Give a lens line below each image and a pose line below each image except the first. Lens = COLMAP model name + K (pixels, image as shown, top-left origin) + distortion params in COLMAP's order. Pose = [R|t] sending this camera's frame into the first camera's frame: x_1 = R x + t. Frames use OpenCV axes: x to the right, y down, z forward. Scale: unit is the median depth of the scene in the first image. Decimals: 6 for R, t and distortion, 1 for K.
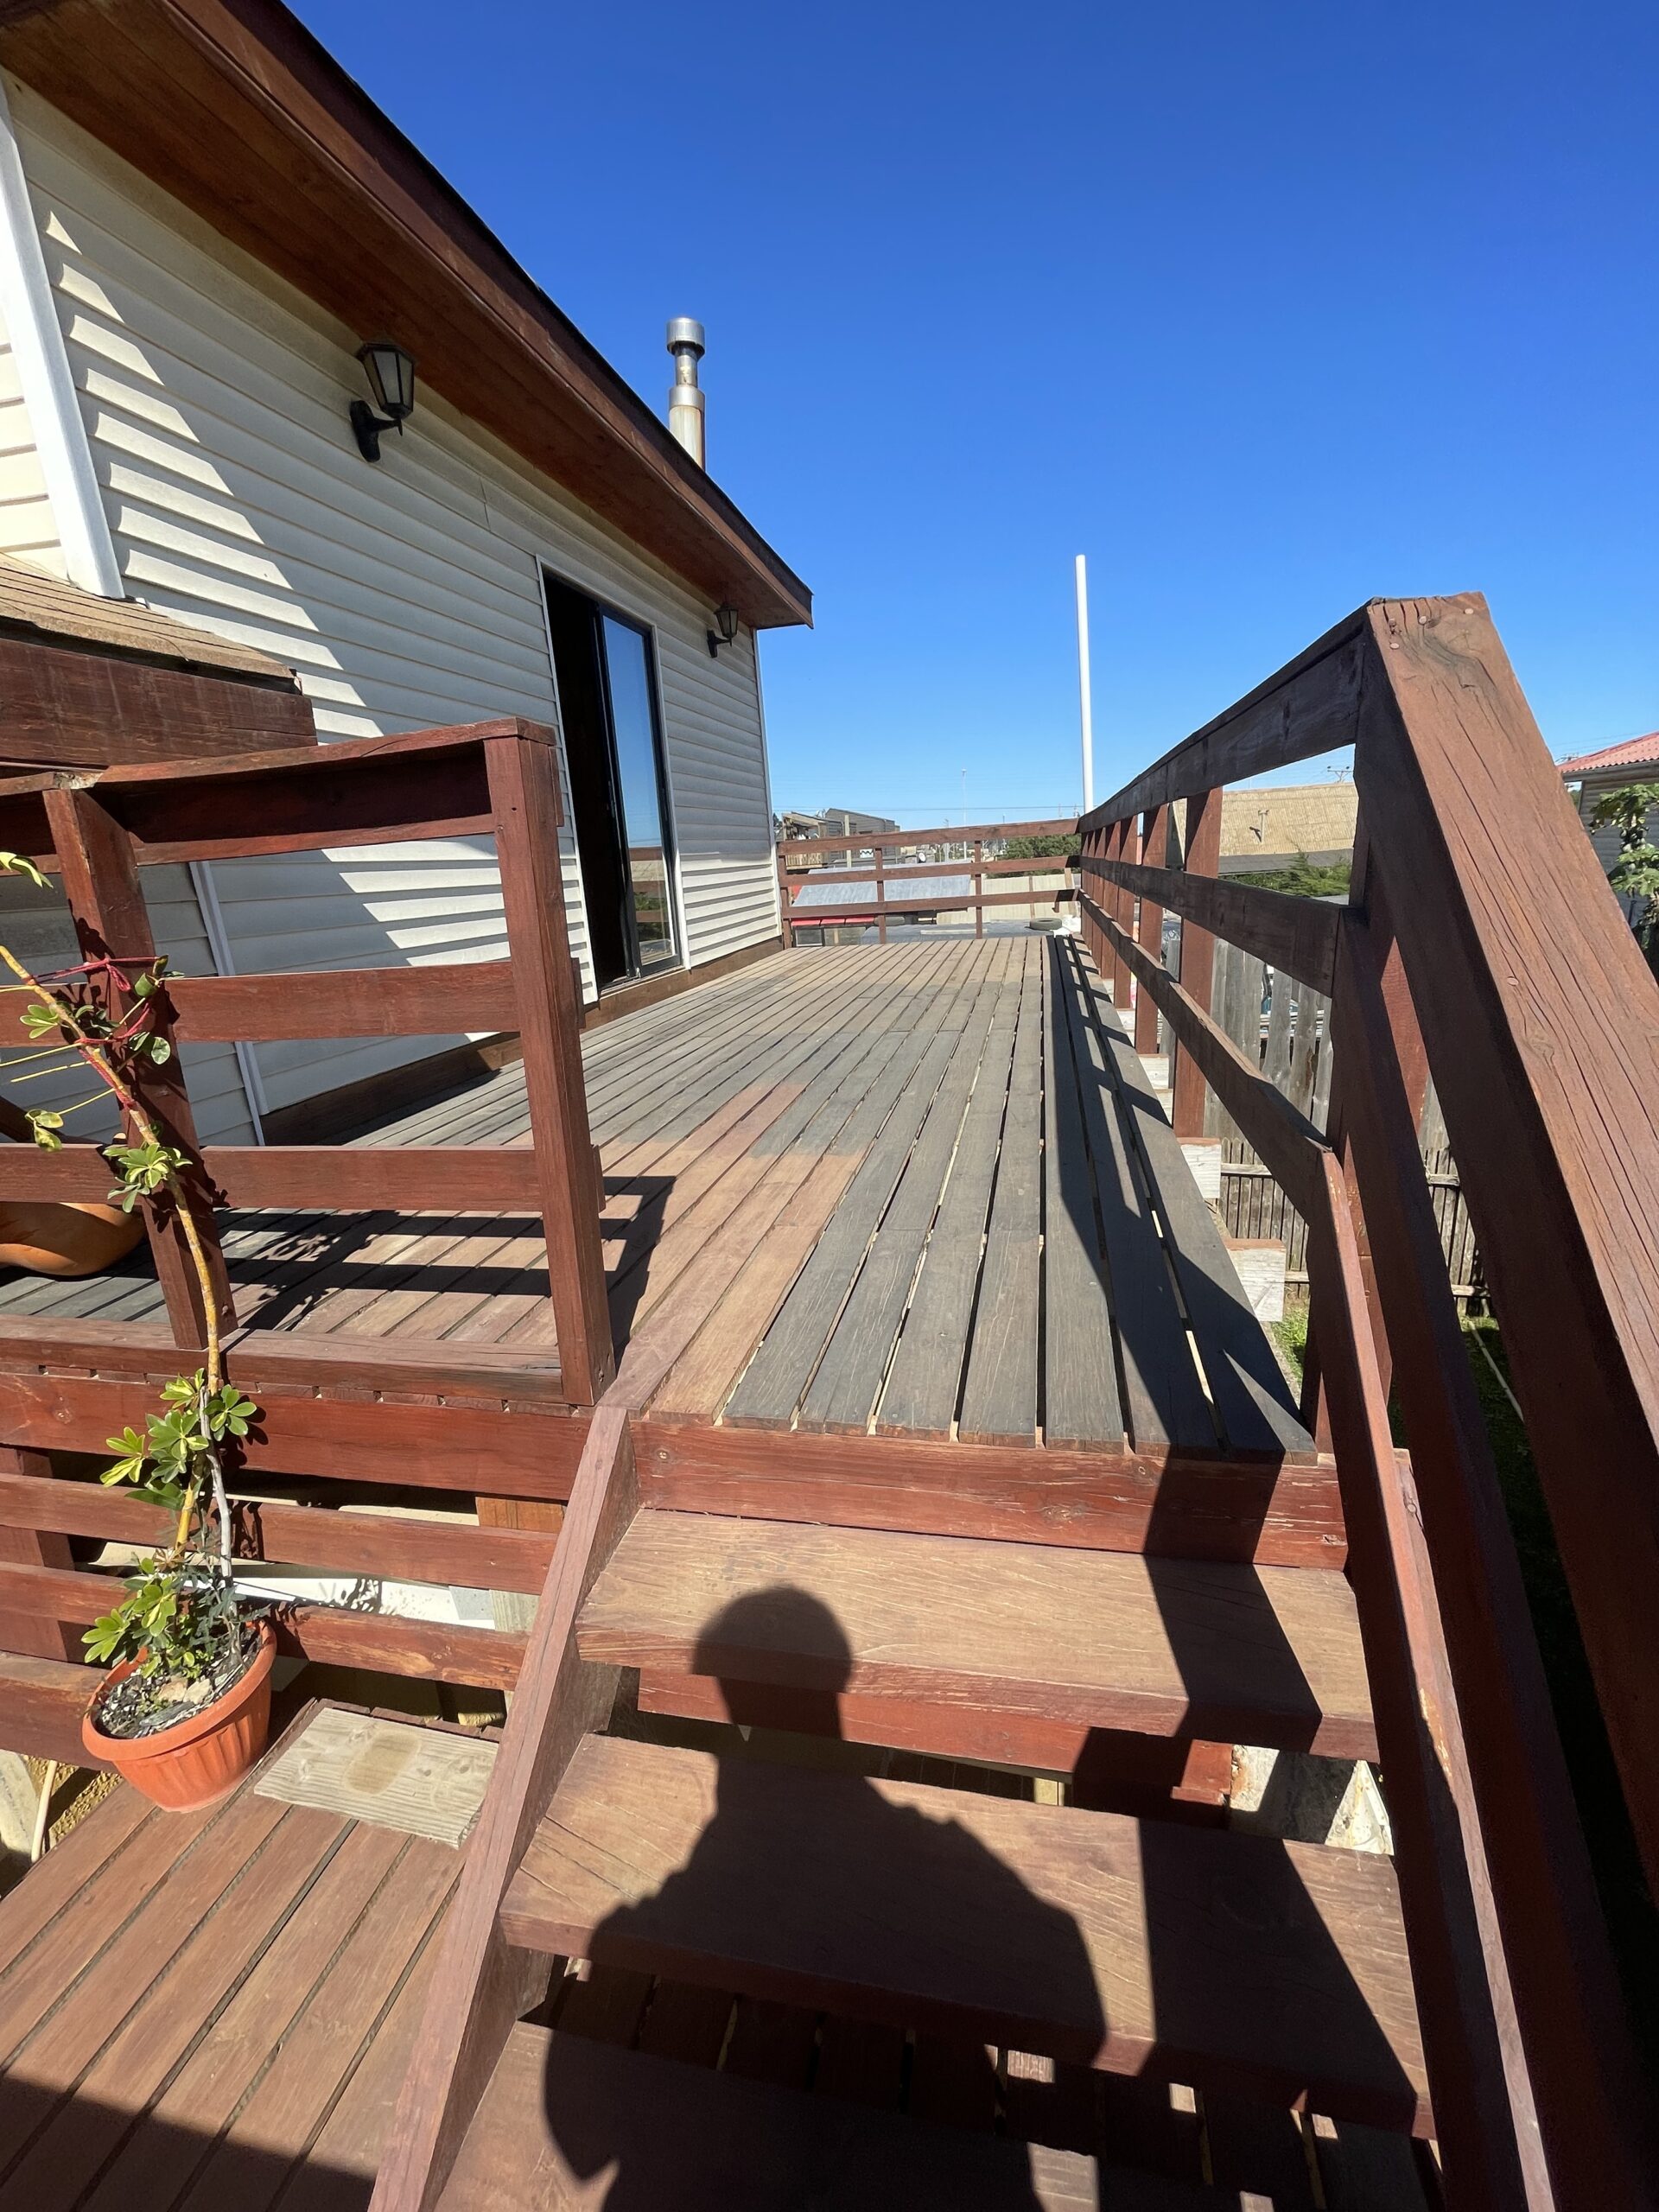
lens RADIAL K [[897.8, 0, 833.0], [0, 897.8, 1107.7], [0, 0, 1]] dist [-0.000857, 0.000083]
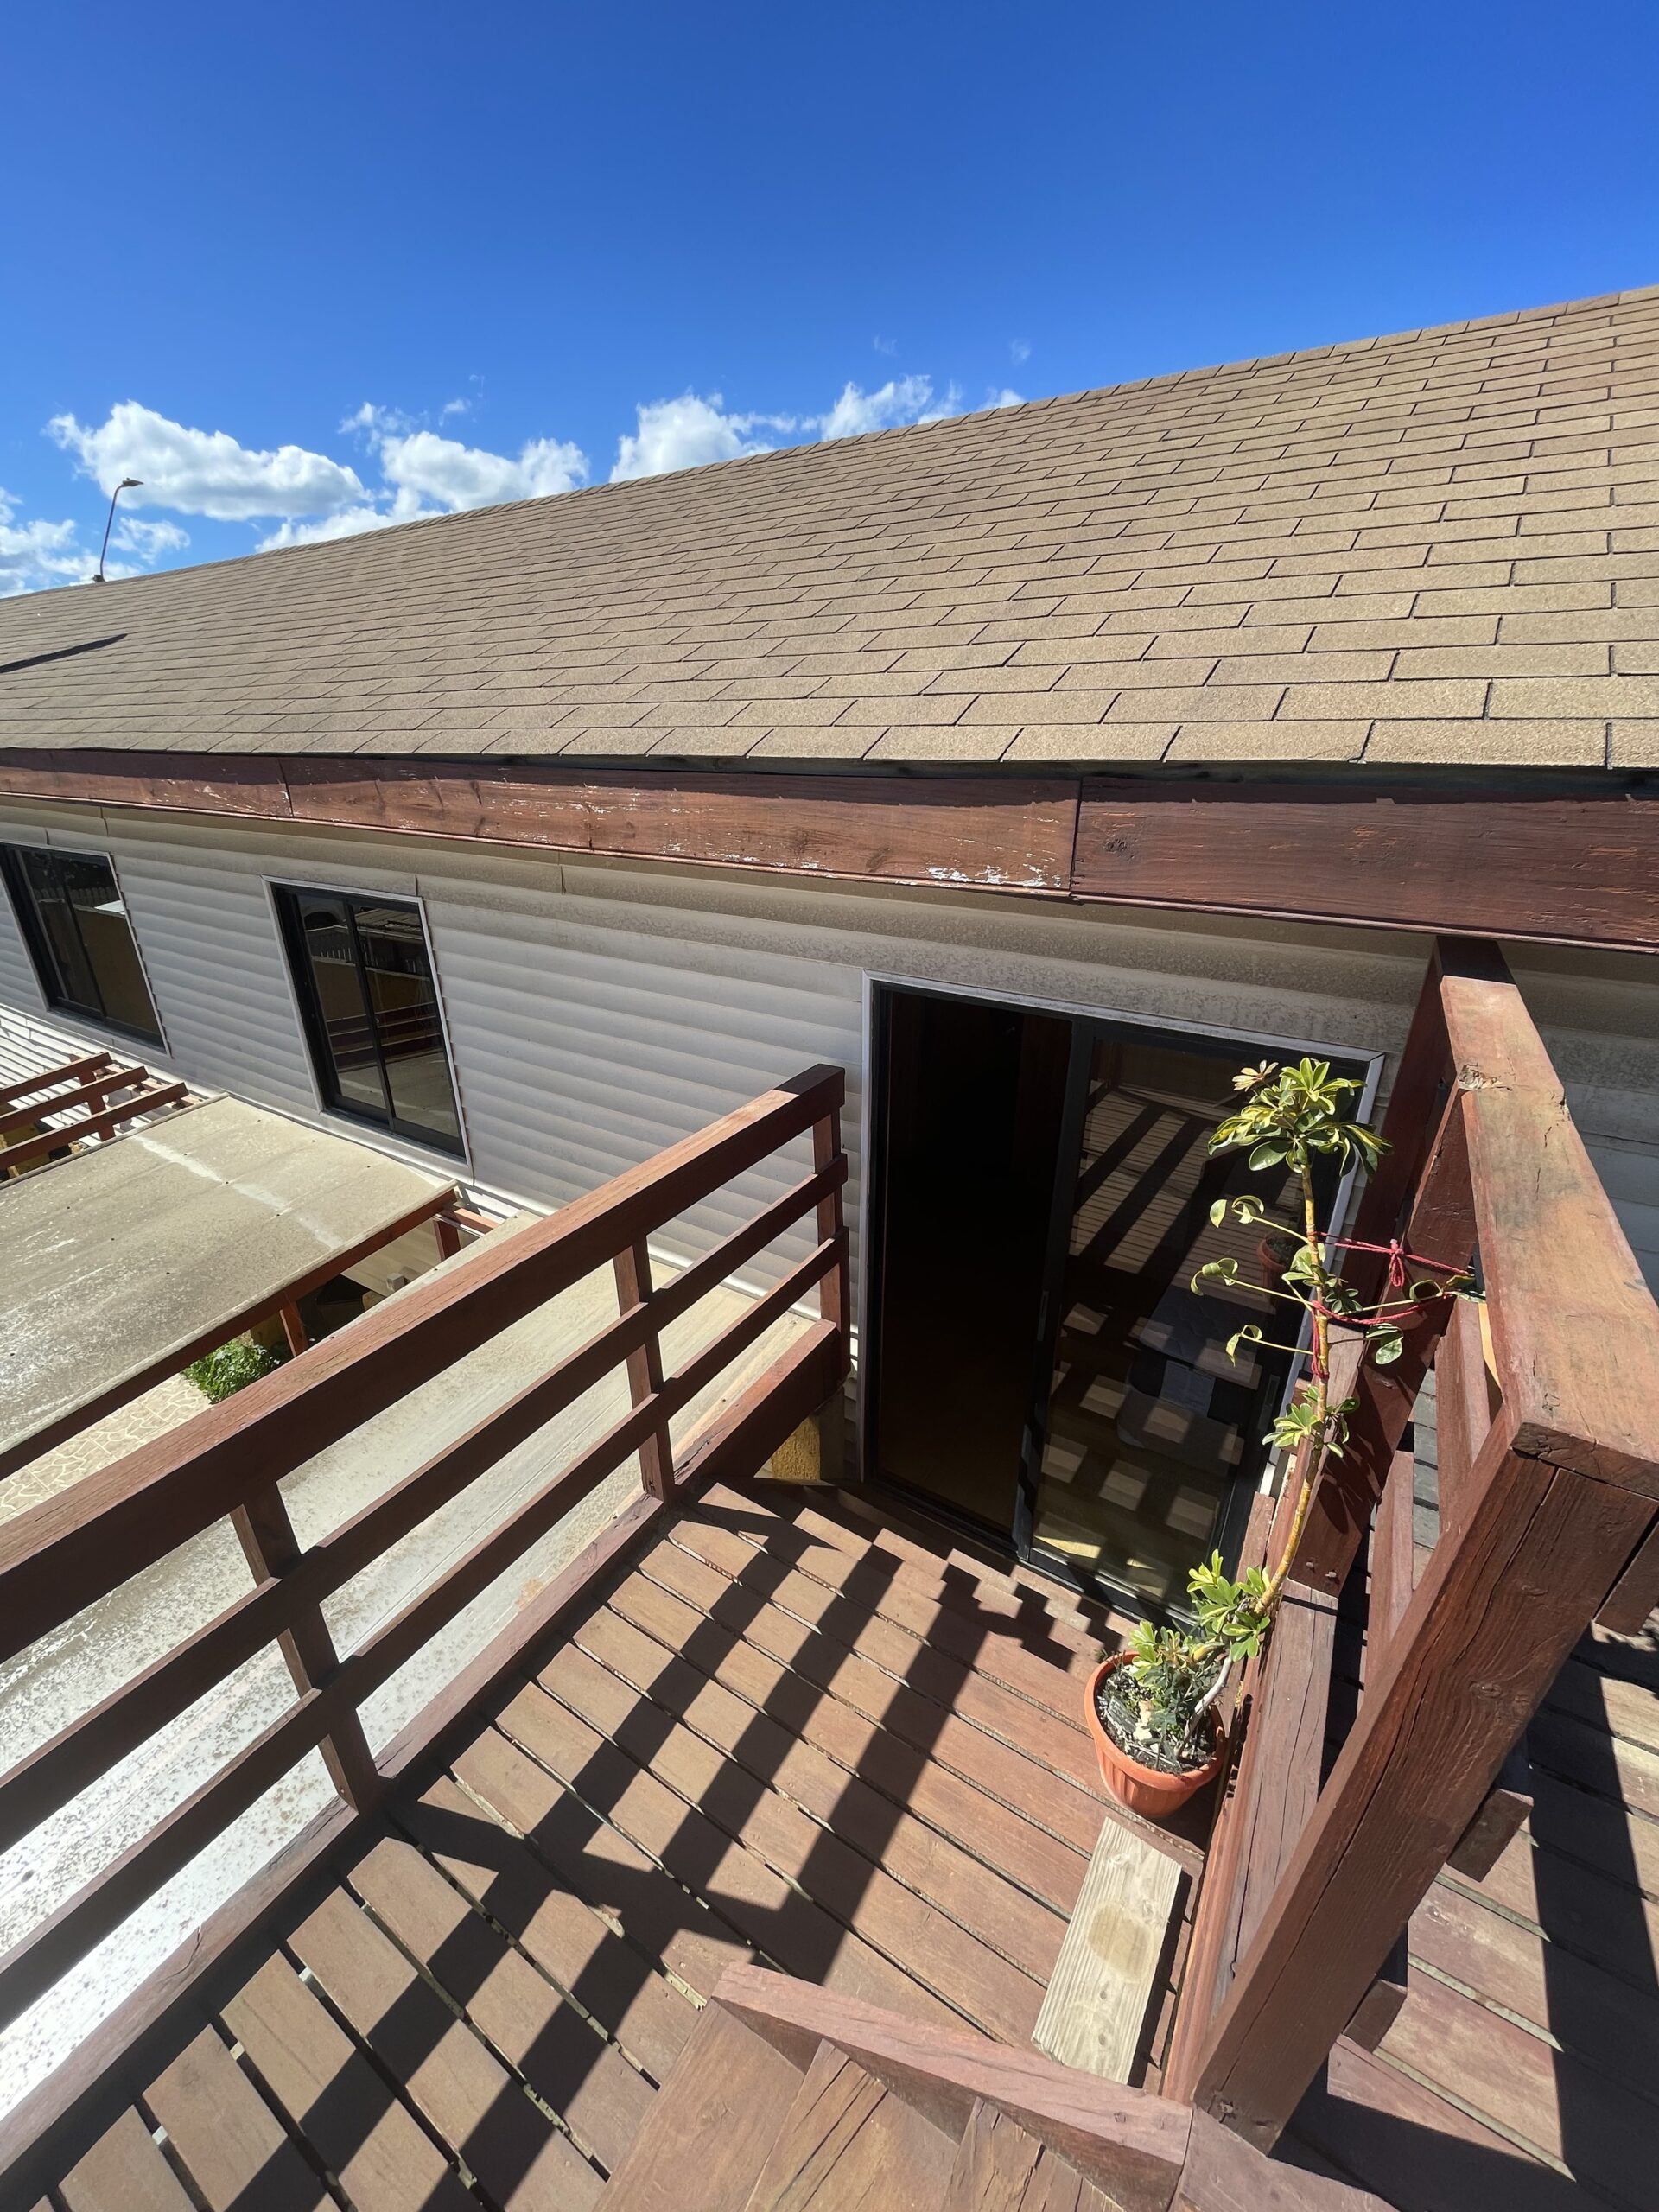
lens RADIAL K [[897.8, 0, 833.0], [0, 897.8, 1107.7], [0, 0, 1]] dist [-0.000857, 0.000083]
pose [[-0.324342, 0.413831, -0.850615, 0.113184], [-0.250055, 0.829731, 0.499017, -0.582774], [0.912291, 0.374553, -0.165636, 0.534496]]
